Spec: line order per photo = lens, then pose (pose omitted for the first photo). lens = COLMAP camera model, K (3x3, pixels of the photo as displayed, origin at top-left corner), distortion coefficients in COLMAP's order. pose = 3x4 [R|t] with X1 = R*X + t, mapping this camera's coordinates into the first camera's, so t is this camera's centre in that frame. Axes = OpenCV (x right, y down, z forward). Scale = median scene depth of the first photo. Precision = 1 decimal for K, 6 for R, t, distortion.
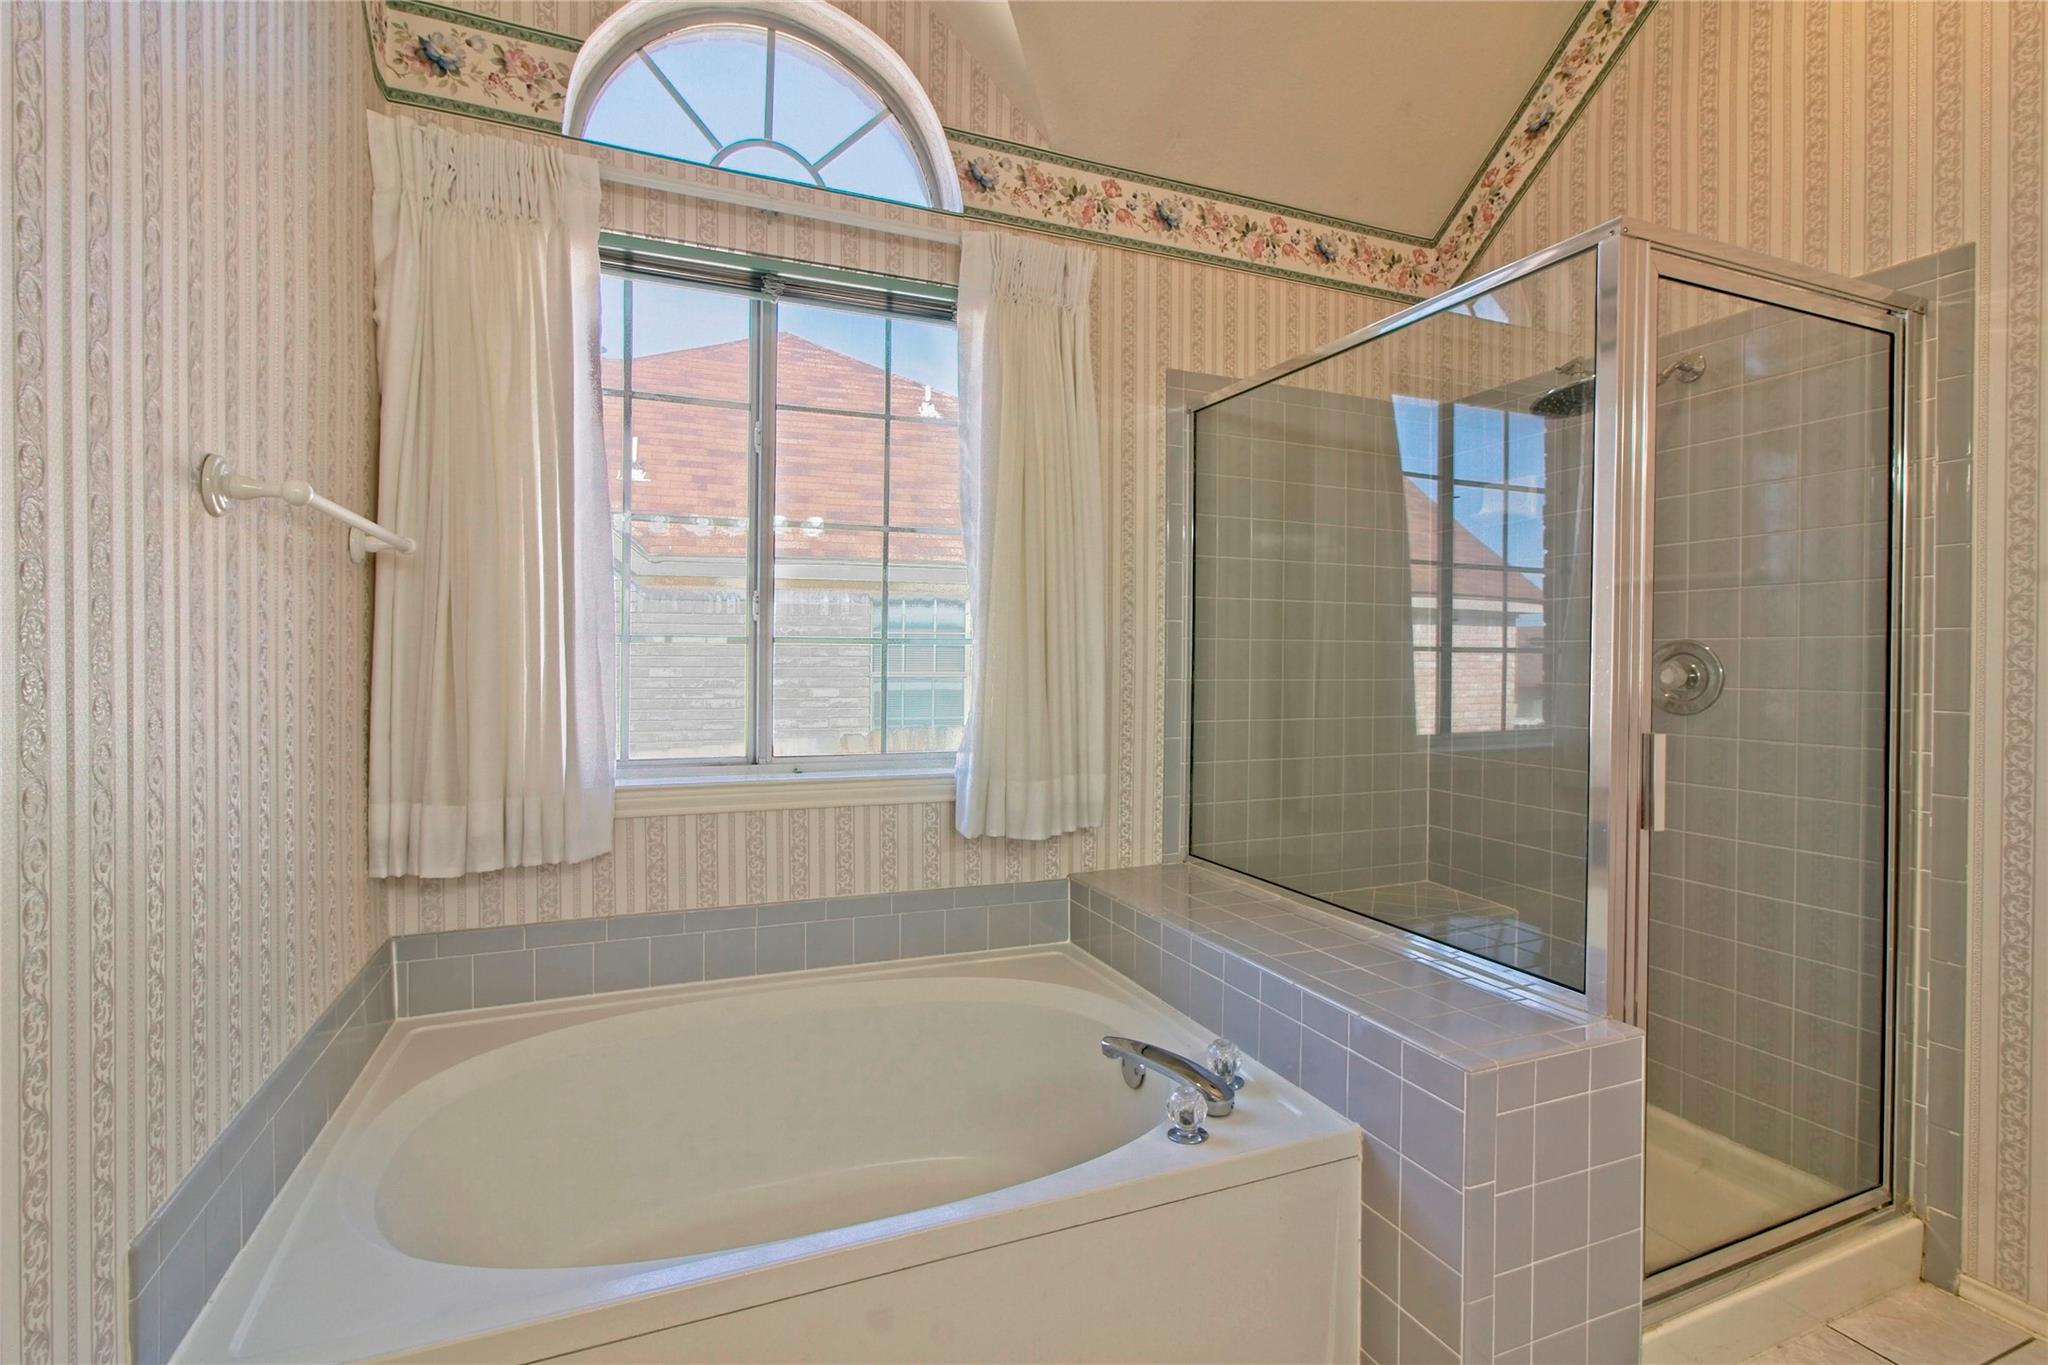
lens RADIAL K [[944.6, 0, 1023.5], [0, 944.6, 671.3], [0, 0, 1]] dist [-0.008887, 0.005974]
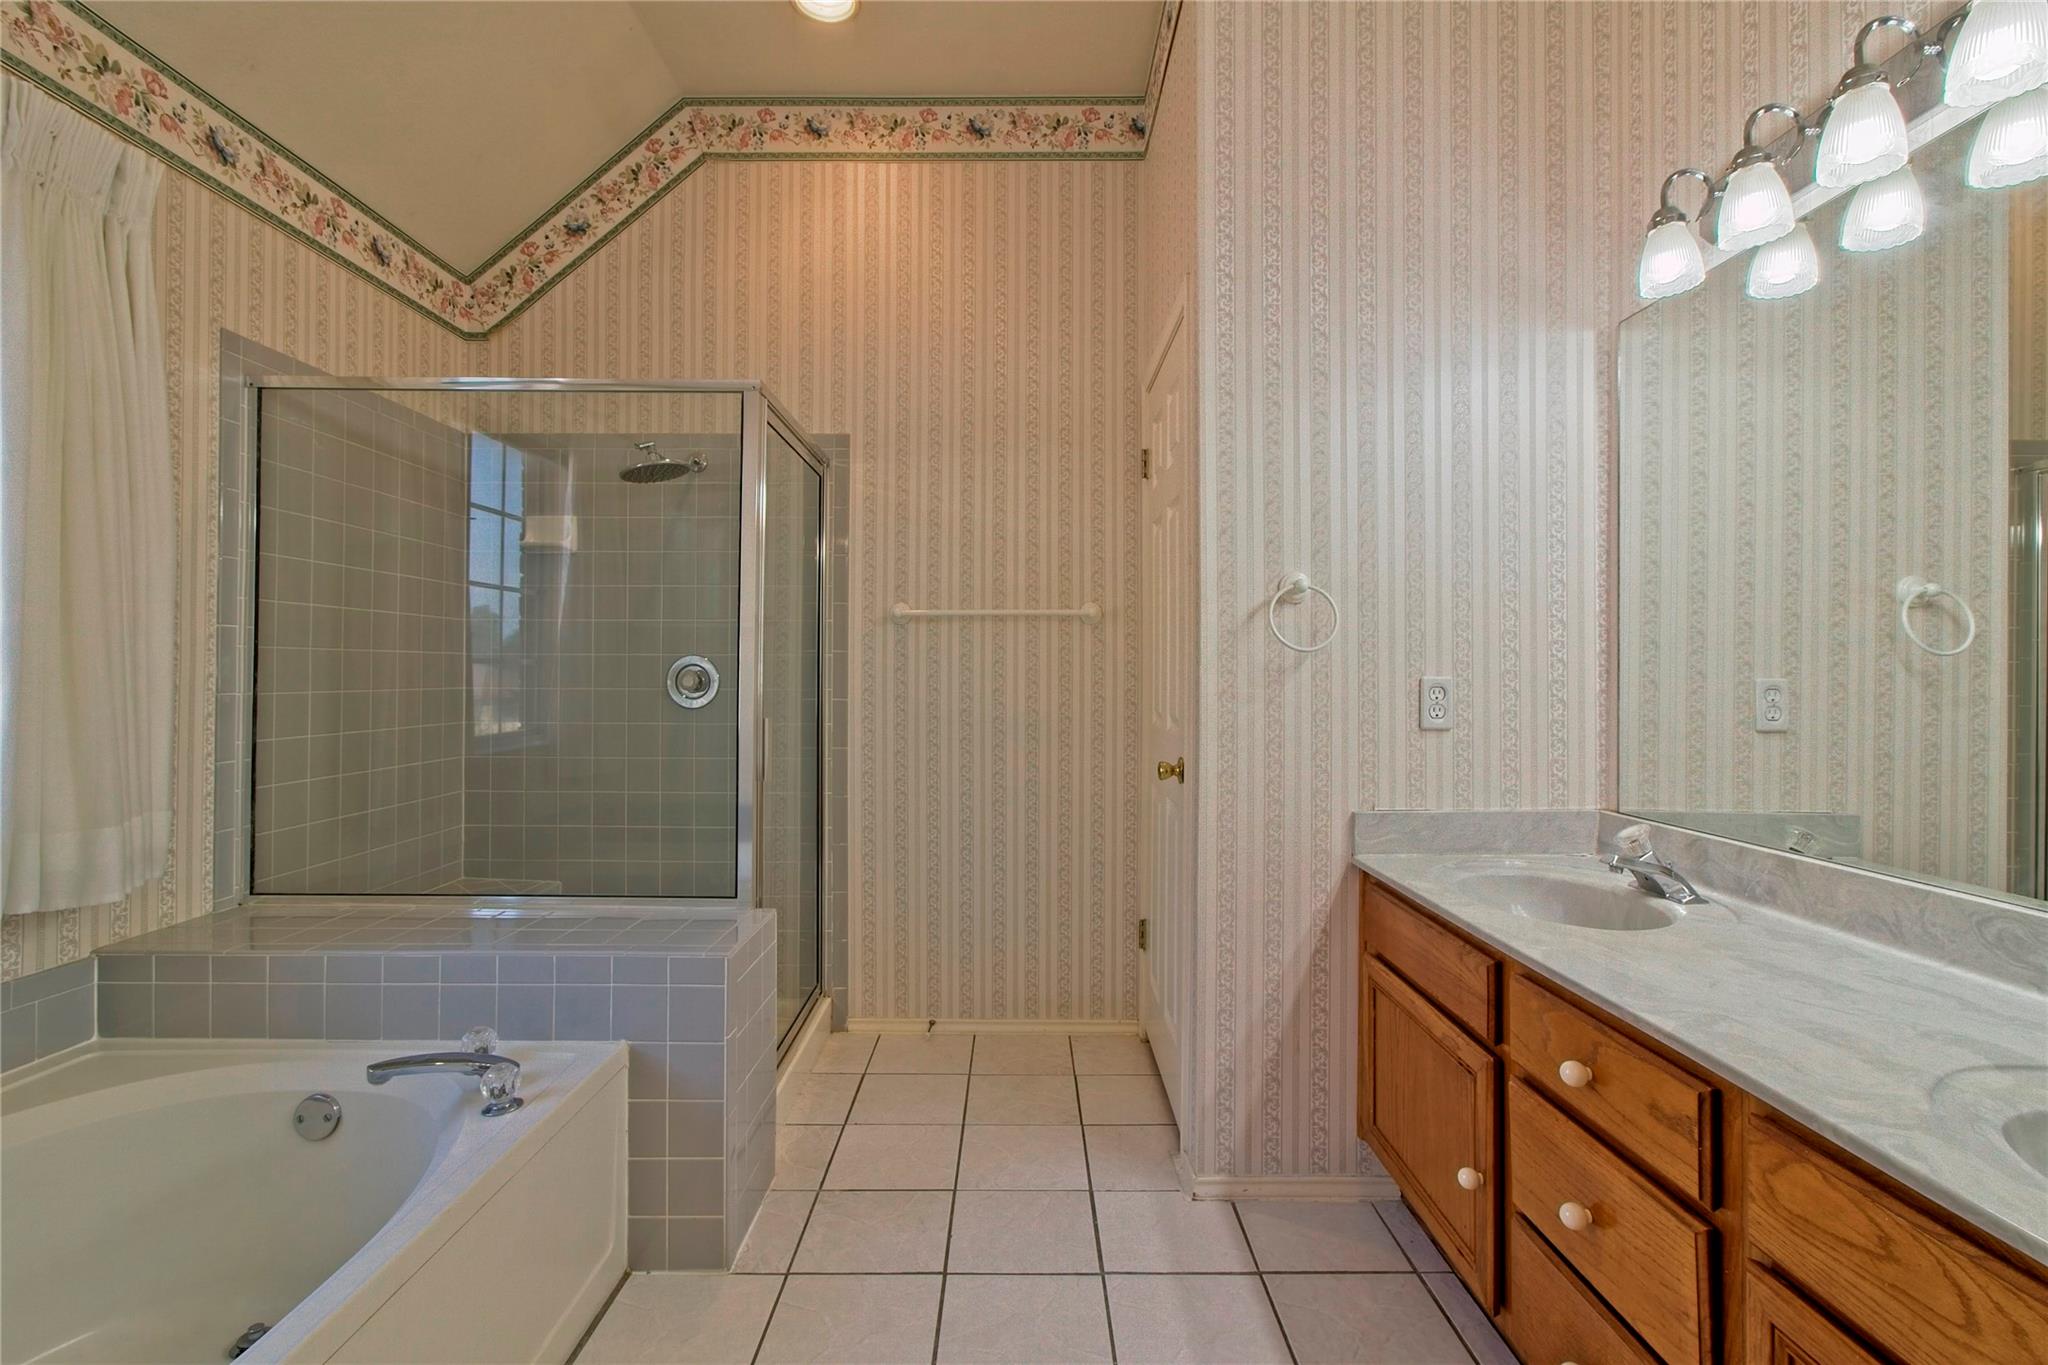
lens RADIAL K [[944.6, 0, 1027.0], [0, 944.6, 678.3], [0, 0, 1]] dist [-0.008887, 0.005974]
pose [[0.381627, -0.006264, 0.924295, -0.353291], [0.003831, 0.999979, 0.005195, -0.006649], [-0.924309, 0.001559, 0.381643, 0.007416]]
